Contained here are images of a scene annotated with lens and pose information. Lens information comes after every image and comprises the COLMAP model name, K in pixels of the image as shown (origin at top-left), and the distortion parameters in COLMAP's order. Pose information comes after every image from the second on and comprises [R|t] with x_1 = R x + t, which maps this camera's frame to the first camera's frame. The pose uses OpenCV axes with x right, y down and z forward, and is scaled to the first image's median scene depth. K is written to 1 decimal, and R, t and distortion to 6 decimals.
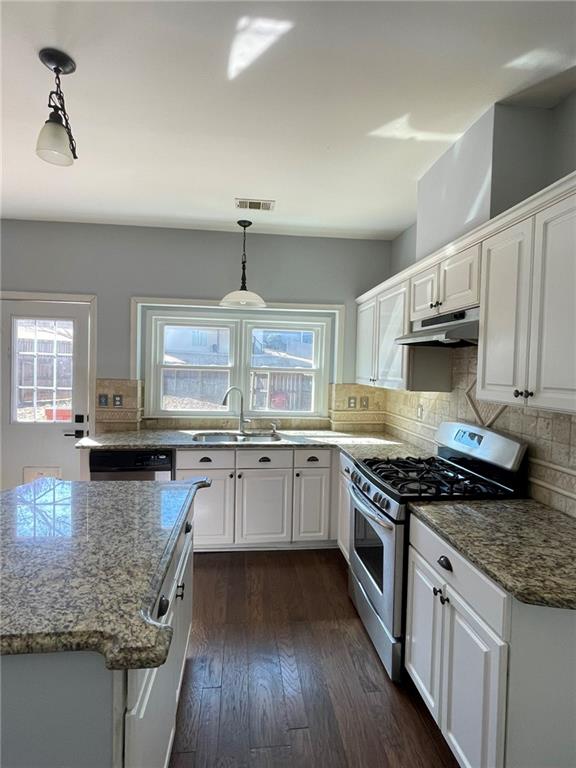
lens RADIAL K [[399.4, 0, 289.1], [0, 399.4, 383.7], [0, 0, 1]] dist [-0.003982, -0.000551]
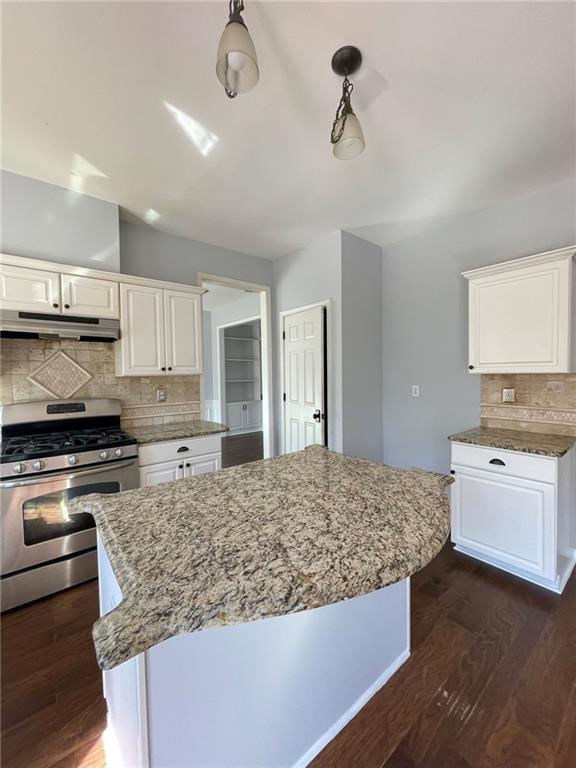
lens RADIAL K [[308.5, 0, 284.7], [0, 308.5, 383.2], [0, 0, 1]] dist [-0.002905, 0.000075]
pose [[-0.526228, -0.044474, 0.849180, -0.558402], [0.036841, 0.996501, 0.075020, -0.000446], [-0.849545, 0.070762, -0.522749, 0.608712]]
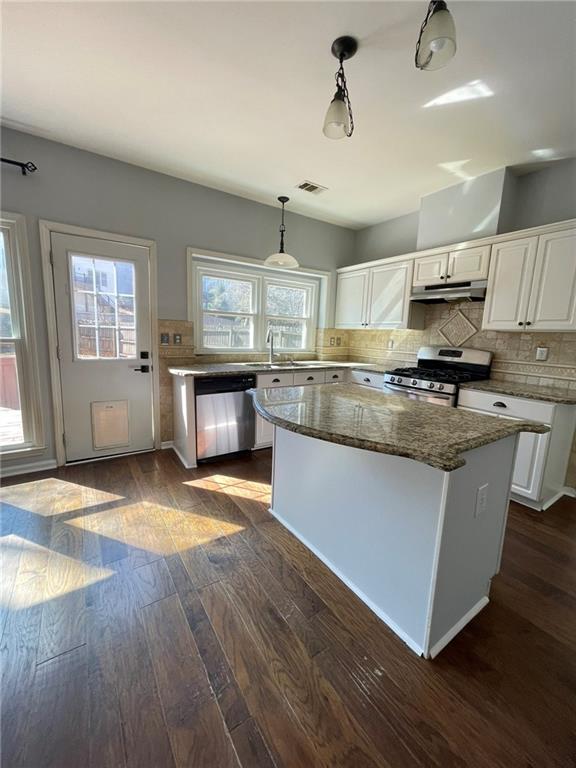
lens RADIAL K [[308.5, 0, 291.7], [0, 308.5, 383.0], [0, 0, 1]] dist [-0.002905, 0.000075]
pose [[0.886702, -0.065395, 0.457693, -0.579984], [0.002722, 0.990668, 0.136273, 0.050302], [-0.462333, -0.119588, 0.878605, 0.043995]]
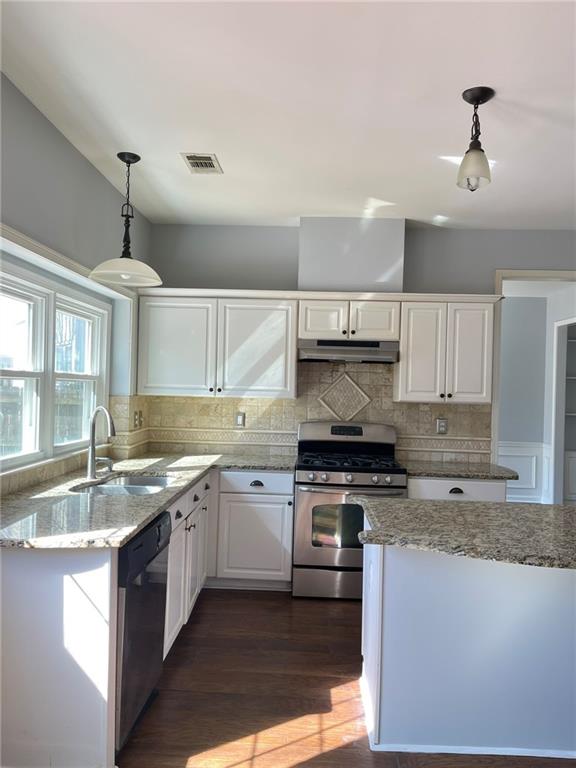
lens RADIAL K [[581.6, 0, 283.7], [0, 581.6, 387.7], [0, 0, 1]] dist [0.047964, -0.011484]
pose [[0.161388, -0.021281, 0.986662, -1.036706], [0.015181, 0.999703, 0.019079, -0.035222], [-0.986774, 0.011900, 0.161663, 0.594104]]
